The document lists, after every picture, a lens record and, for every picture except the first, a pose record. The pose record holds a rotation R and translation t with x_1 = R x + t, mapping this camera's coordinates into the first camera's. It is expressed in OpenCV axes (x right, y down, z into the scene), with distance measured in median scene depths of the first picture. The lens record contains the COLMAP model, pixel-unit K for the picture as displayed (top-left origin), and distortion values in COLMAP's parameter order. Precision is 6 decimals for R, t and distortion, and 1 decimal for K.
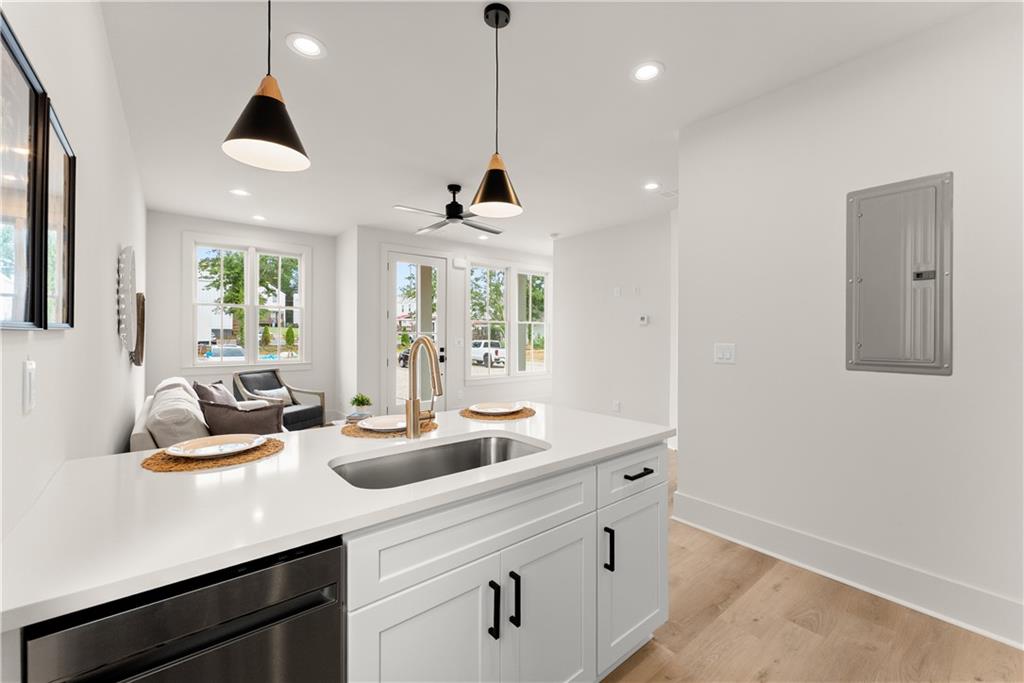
lens RADIAL K [[414.4, 0, 515.5], [0, 414.4, 335.1], [0, 0, 1]] dist [-0.000192, -0.001260]
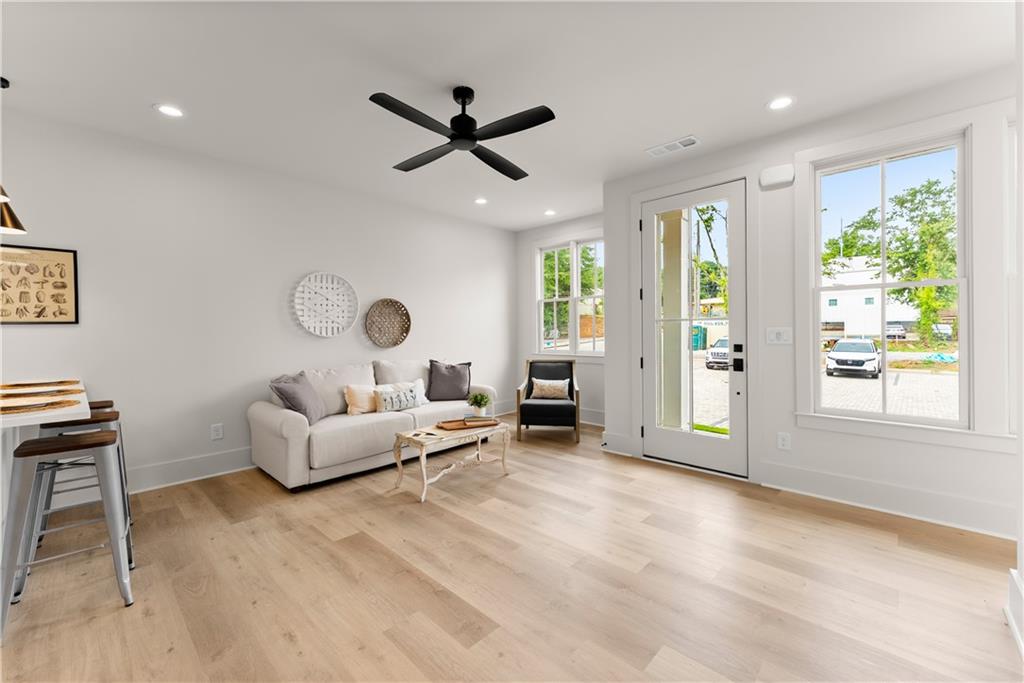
lens RADIAL K [[414.4, 0, 518.7], [0, 414.4, 332.1], [0, 0, 1]] dist [-0.000192, -0.001260]
pose [[0.128203, -0.001038, -0.991747, 0.323959], [0.008700, 0.999962, 0.000078, 0.011452], [0.991710, -0.008638, 0.128208, 0.641023]]
